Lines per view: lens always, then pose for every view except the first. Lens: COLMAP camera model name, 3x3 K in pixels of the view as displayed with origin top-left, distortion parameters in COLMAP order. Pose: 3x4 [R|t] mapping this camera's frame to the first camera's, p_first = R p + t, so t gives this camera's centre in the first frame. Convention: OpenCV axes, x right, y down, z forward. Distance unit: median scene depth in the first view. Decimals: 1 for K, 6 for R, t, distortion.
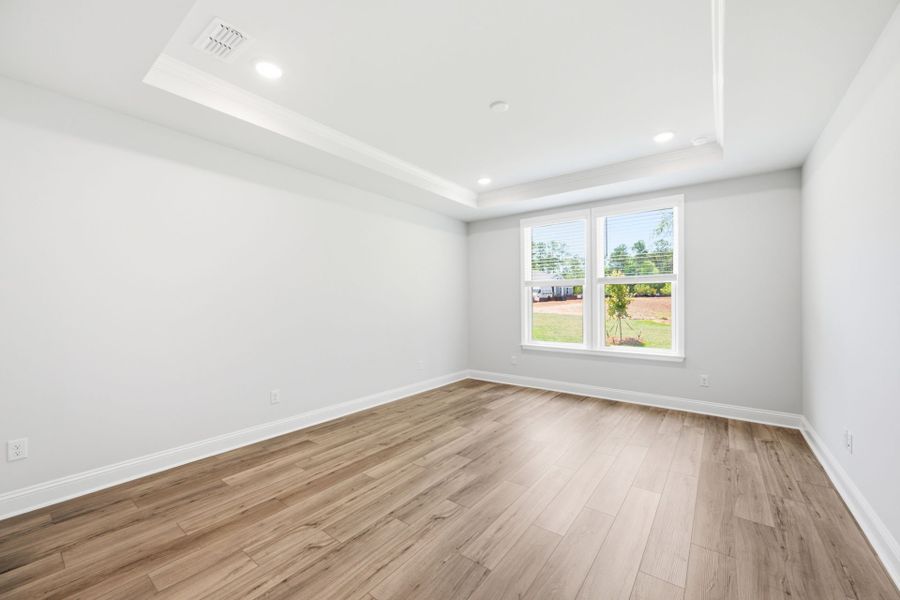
lens RADIAL K [[355.9, 0, 449.6], [0, 355.9, 301.7], [0, 0, 1]] dist [0.001047, 0.000167]
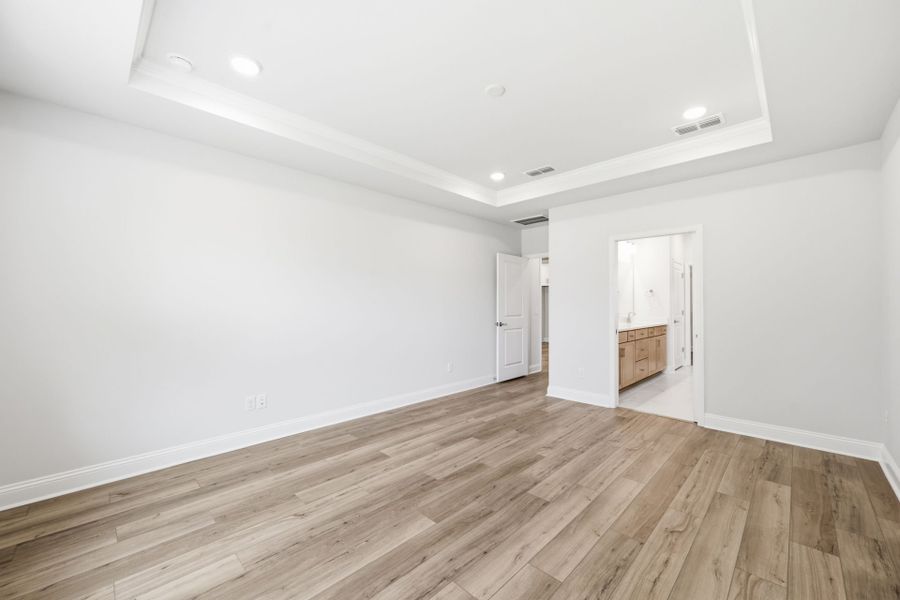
lens RADIAL K [[355.9, 0, 450.2], [0, 355.9, 302.7], [0, 0, 1]] dist [0.001047, 0.000167]
pose [[-0.992447, 0.003845, 0.122610, 0.147772], [0.002943, 0.999967, -0.007532, 0.003474], [-0.122635, -0.007114, -0.992426, 1.970277]]
